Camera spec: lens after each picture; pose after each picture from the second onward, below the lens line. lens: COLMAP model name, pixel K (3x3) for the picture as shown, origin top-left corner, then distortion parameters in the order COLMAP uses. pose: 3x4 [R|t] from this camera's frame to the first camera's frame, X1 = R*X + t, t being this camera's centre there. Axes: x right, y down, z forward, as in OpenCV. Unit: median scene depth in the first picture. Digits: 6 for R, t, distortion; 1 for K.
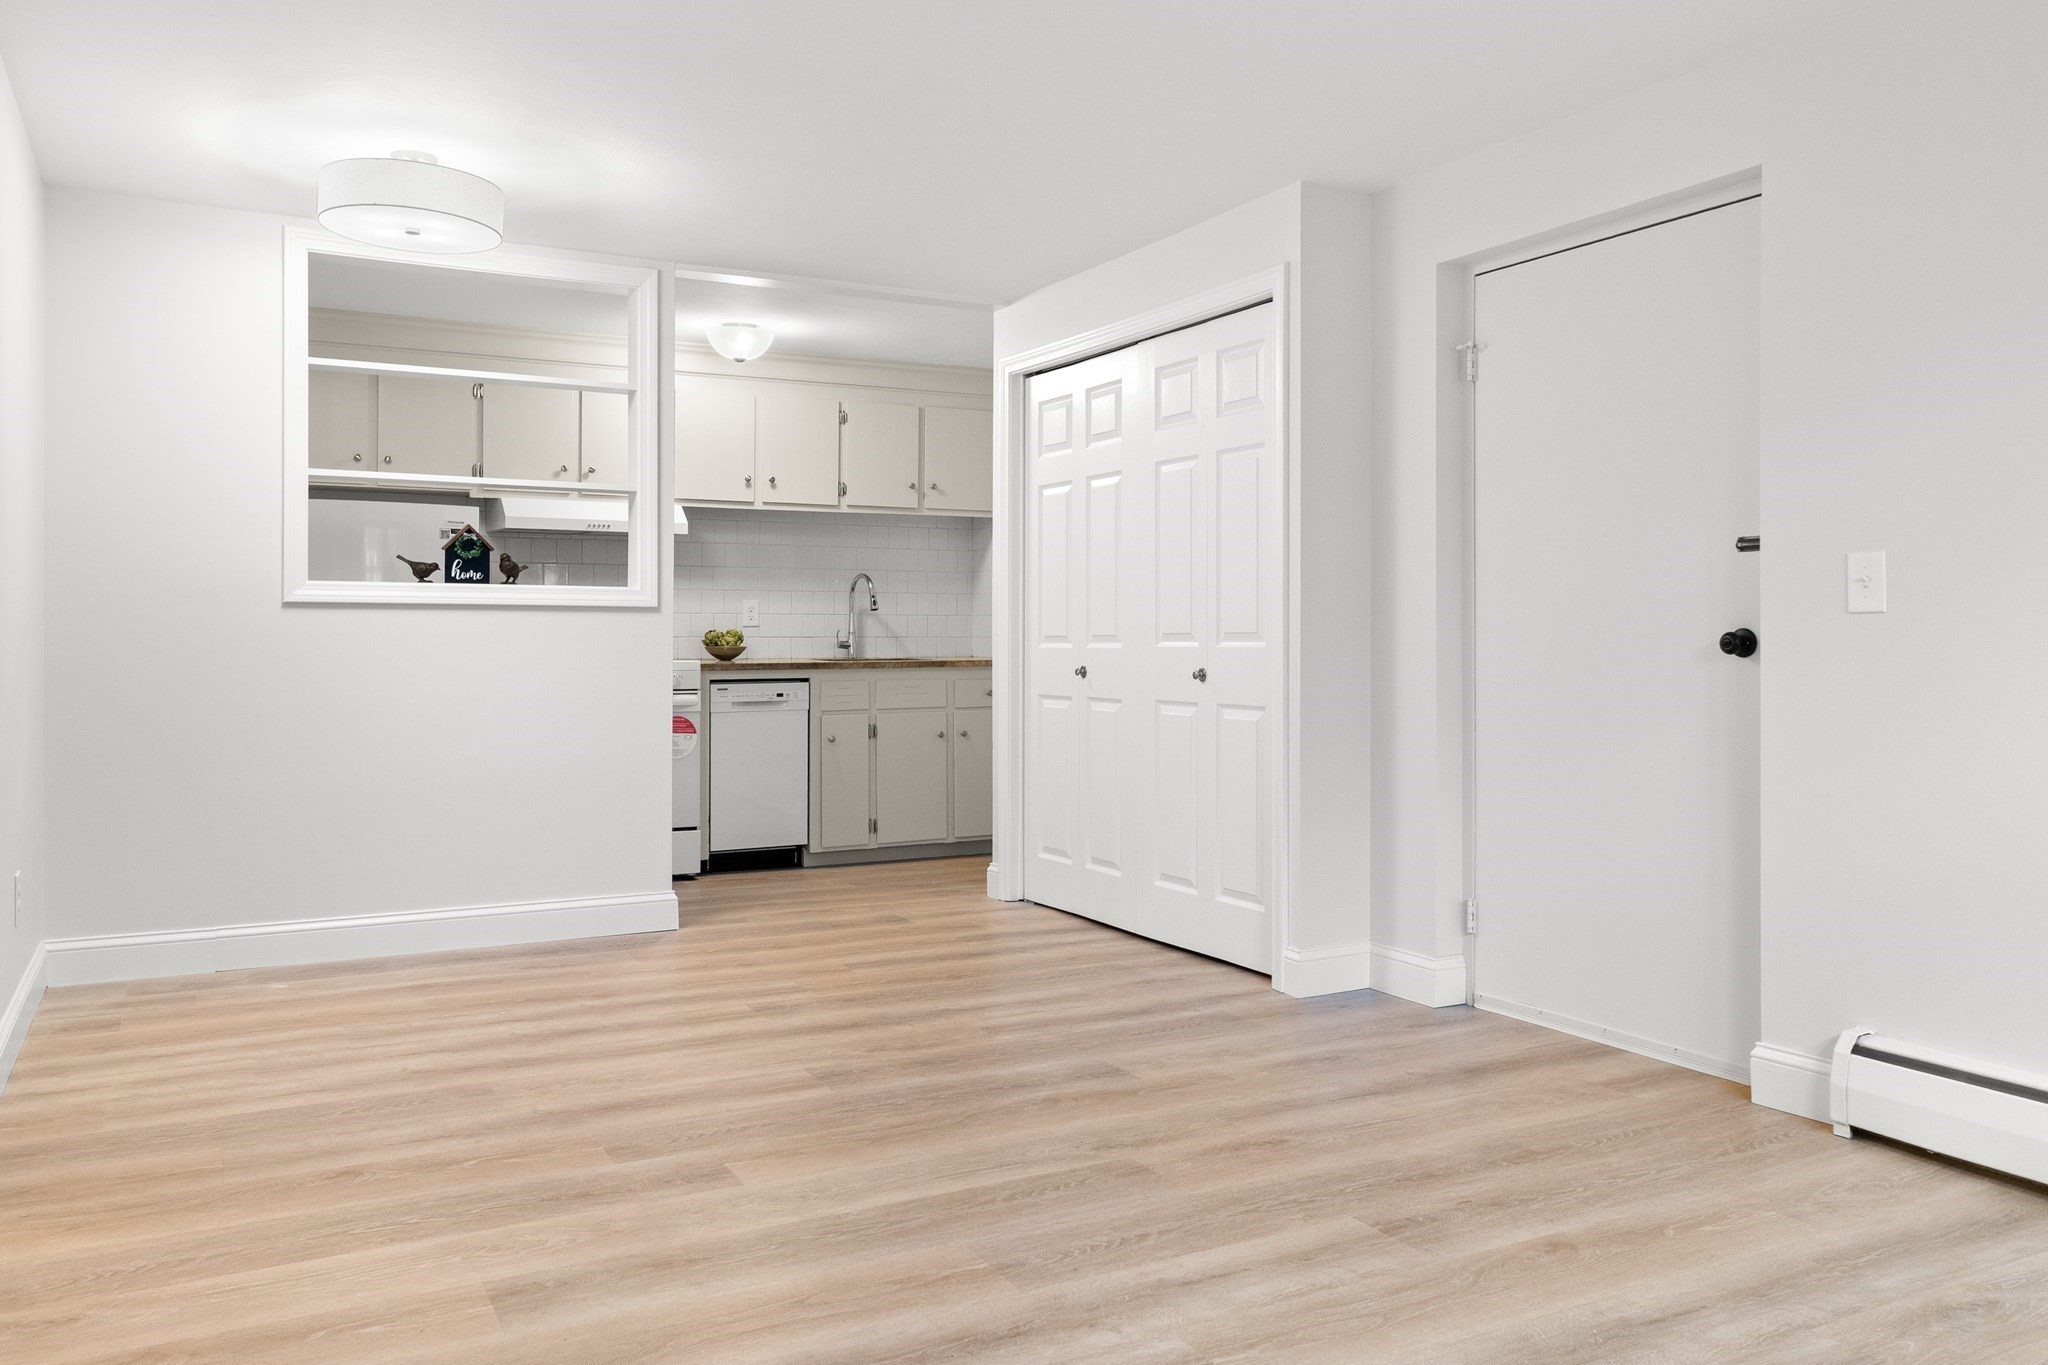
lens RADIAL K [[1549.4, 0, 1018.7], [0, 1549.4, 631.4], [0, 0, 1]] dist [0.002892, 0.002789]
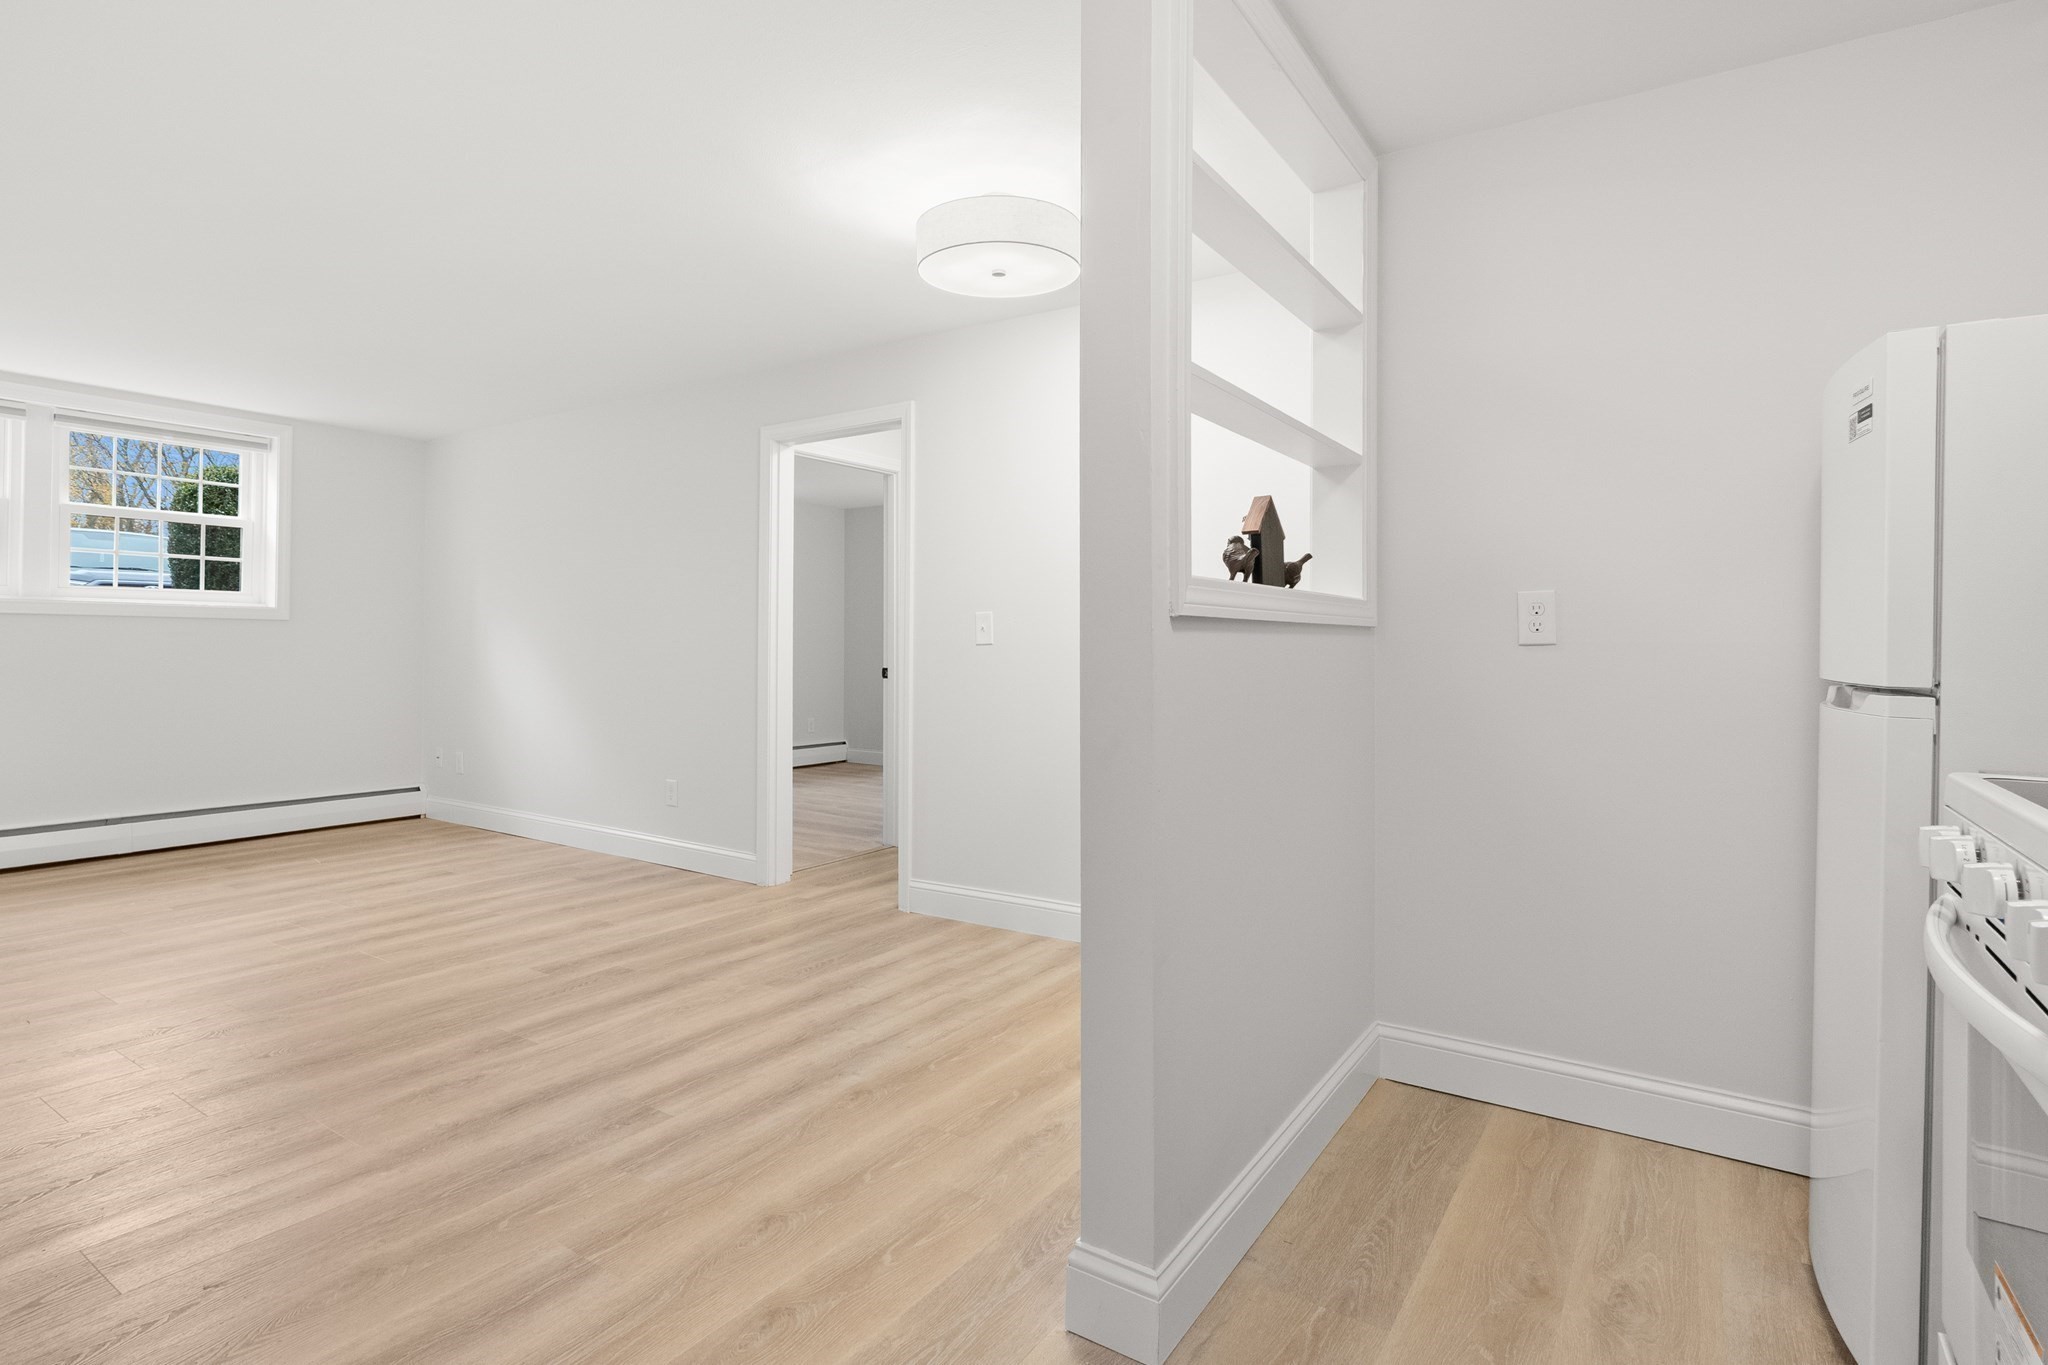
lens RADIAL K [[1034.9, 0, 1008.1], [0, 1034.9, 640.4], [0, 0, 1]] dist [-0.003894, 0.000840]
pose [[-0.887502, -0.006398, -0.460759, -0.057845], [-0.003706, 0.999970, -0.006745, -0.006648], [0.460788, -0.004279, -0.887500, 1.139450]]
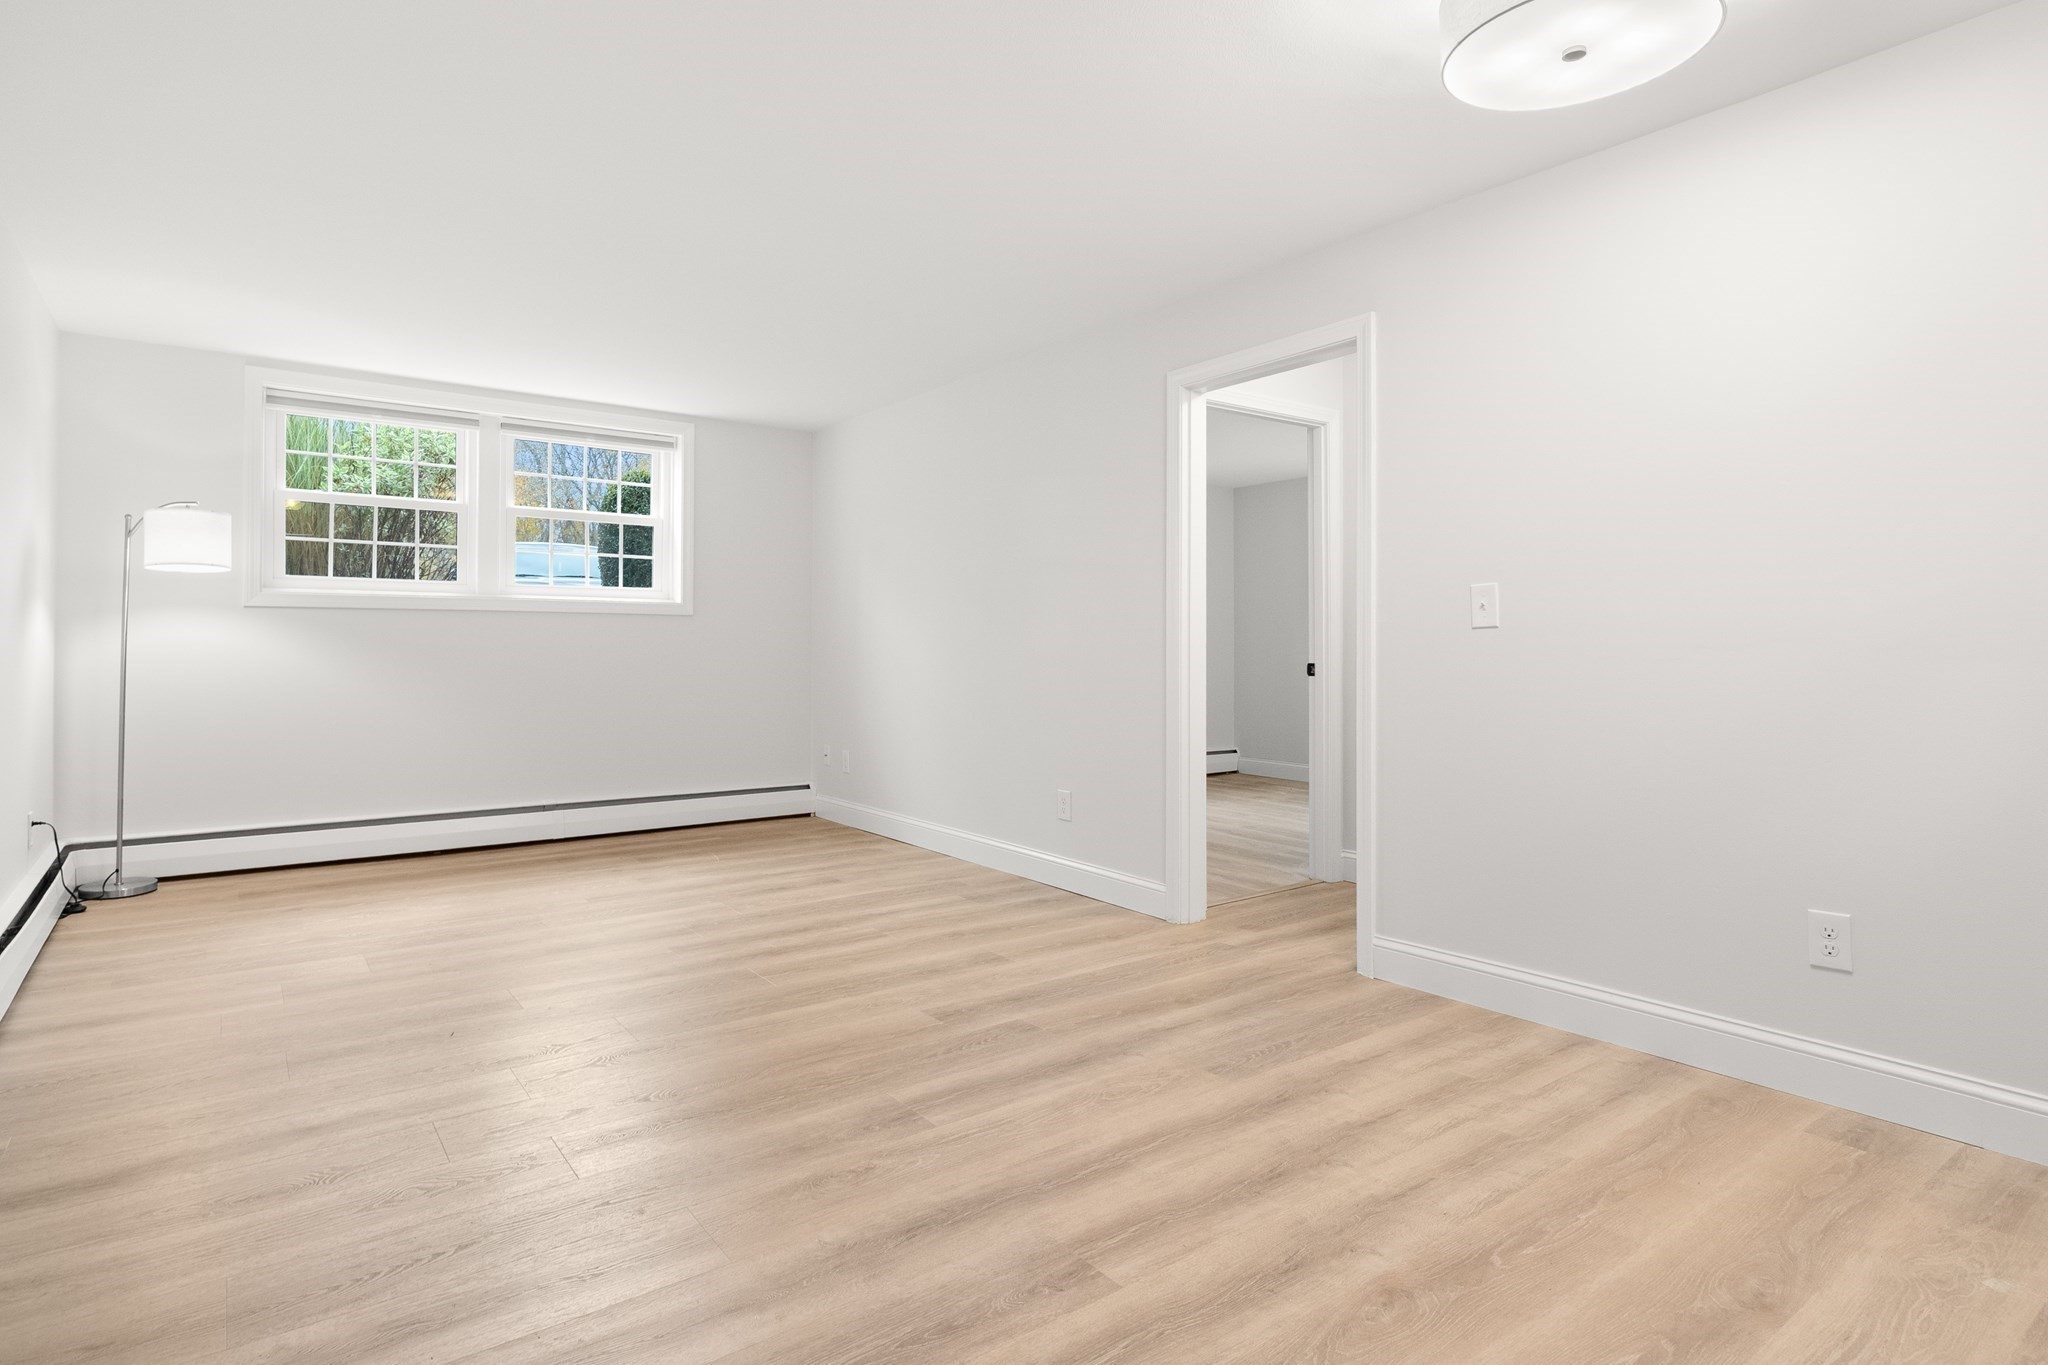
lens RADIAL K [[1069.0, 0, 1009.0], [0, 1069.0, 685.4], [0, 0, 1]] dist [0.000205, -0.000313]
pose [[-0.989899, 0.003165, -0.141738, -0.057930], [-0.001622, 0.999433, 0.033641, 0.003279], [0.141764, 0.033531, -0.989332, 1.000361]]
